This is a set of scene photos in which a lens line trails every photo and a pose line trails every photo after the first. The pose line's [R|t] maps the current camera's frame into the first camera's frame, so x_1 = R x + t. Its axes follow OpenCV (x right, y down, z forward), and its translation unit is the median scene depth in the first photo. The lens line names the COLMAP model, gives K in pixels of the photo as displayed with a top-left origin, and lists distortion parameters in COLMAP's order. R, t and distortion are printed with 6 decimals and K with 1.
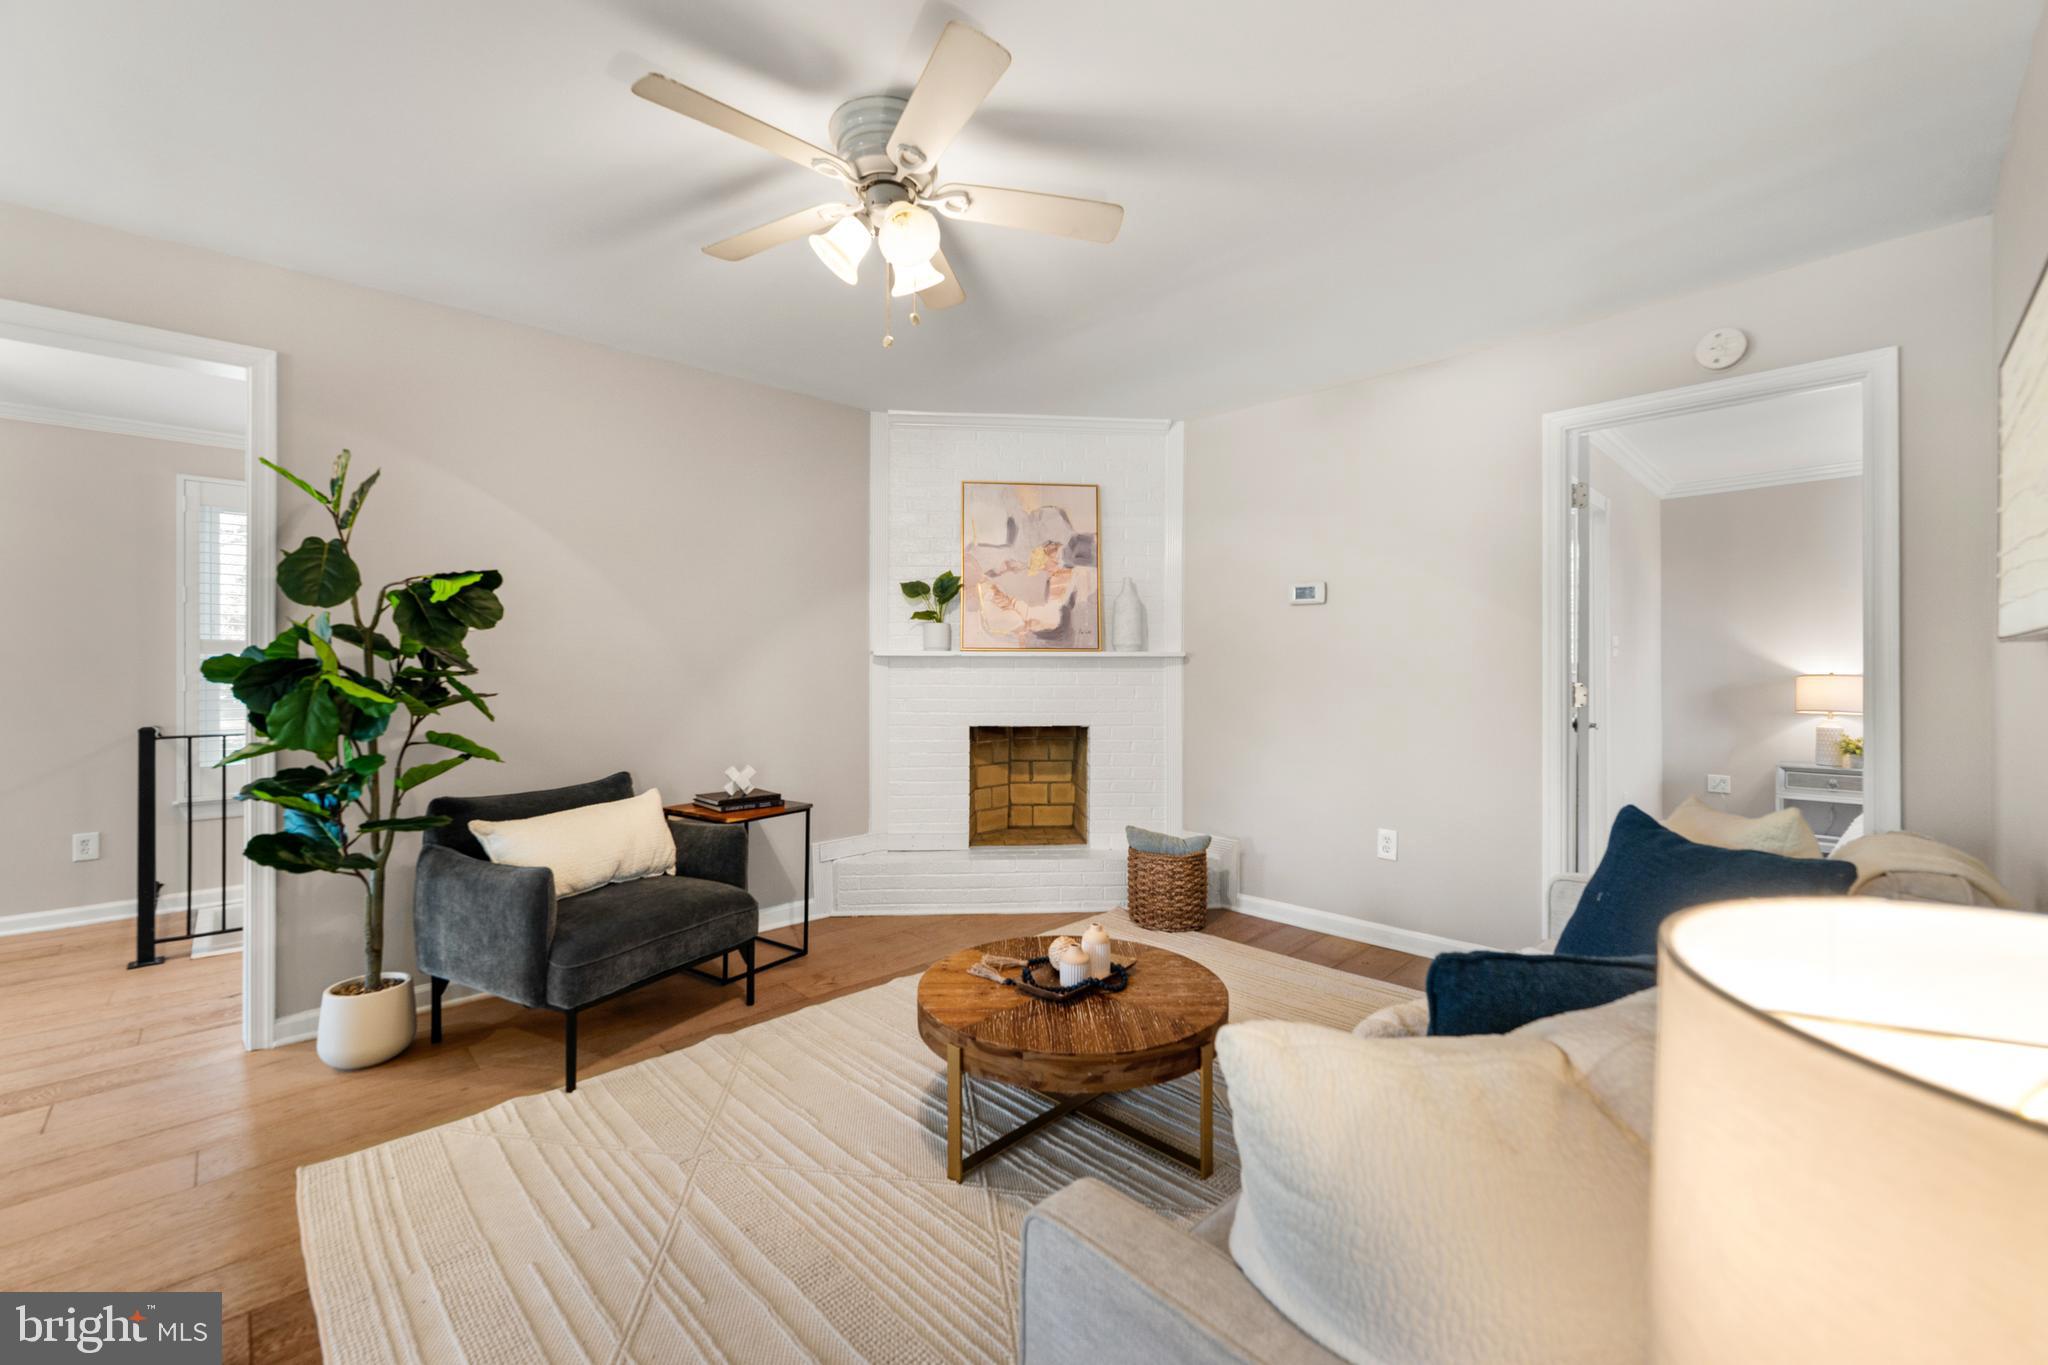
lens RADIAL K [[836.9, 0, 1029.5], [0, 836.9, 656.6], [0, 0, 1]] dist [0.002316, 0.001465]
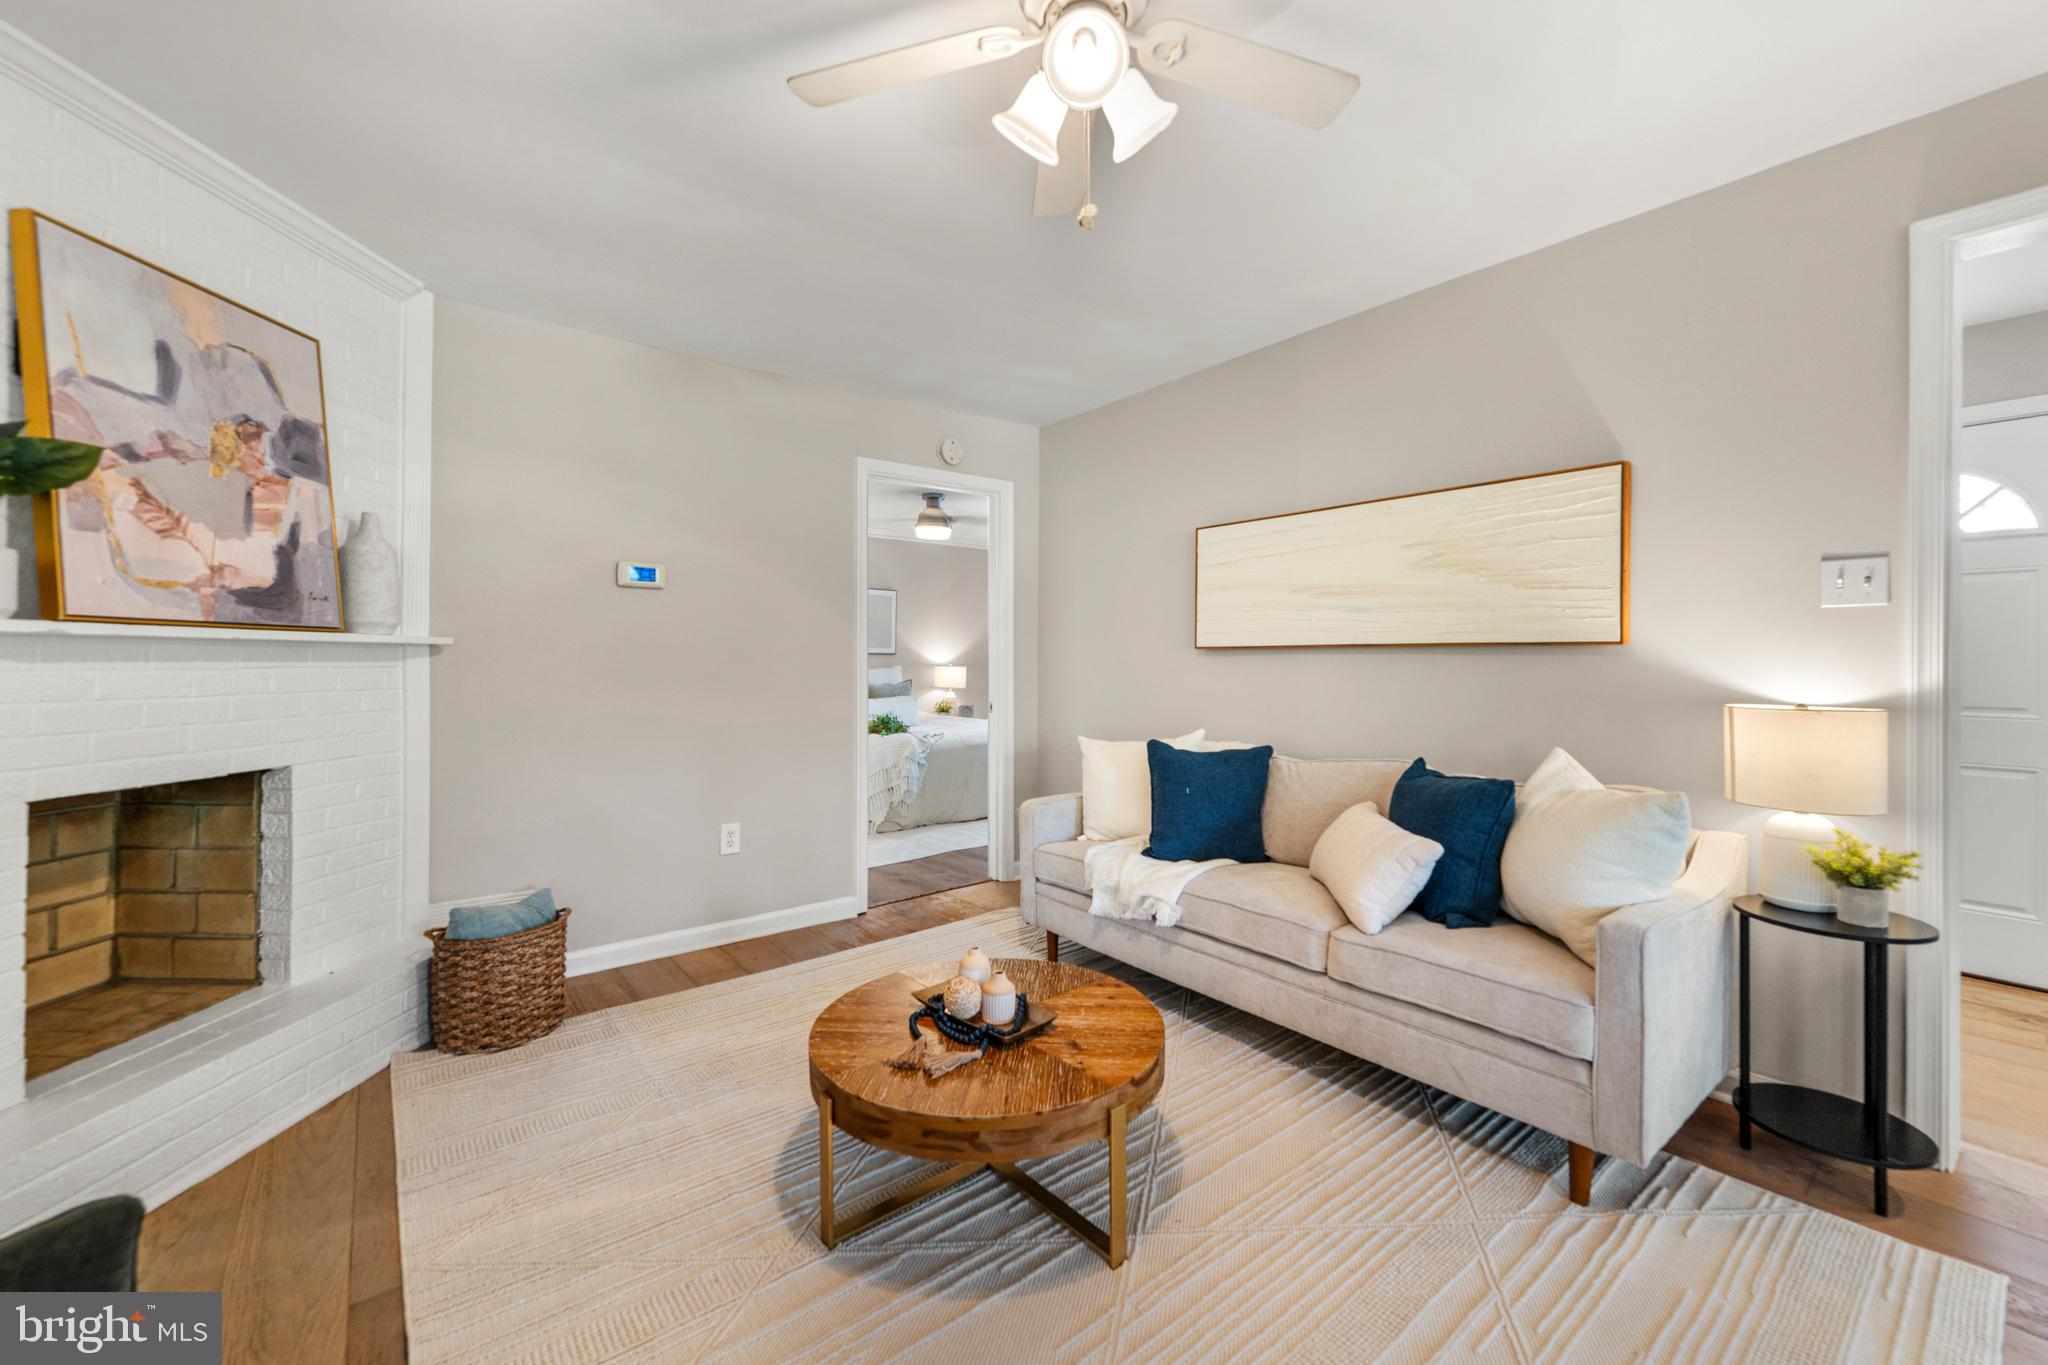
lens RADIAL K [[836.9, 0, 1017.0], [0, 836.9, 645.1], [0, 0, 1]] dist [0.002316, 0.001465]
pose [[0.107831, 0.017039, 0.994023, -0.442101], [-0.010170, 0.999820, -0.016035, 0.006955], [-0.994117, -0.008380, 0.107985, 0.472416]]
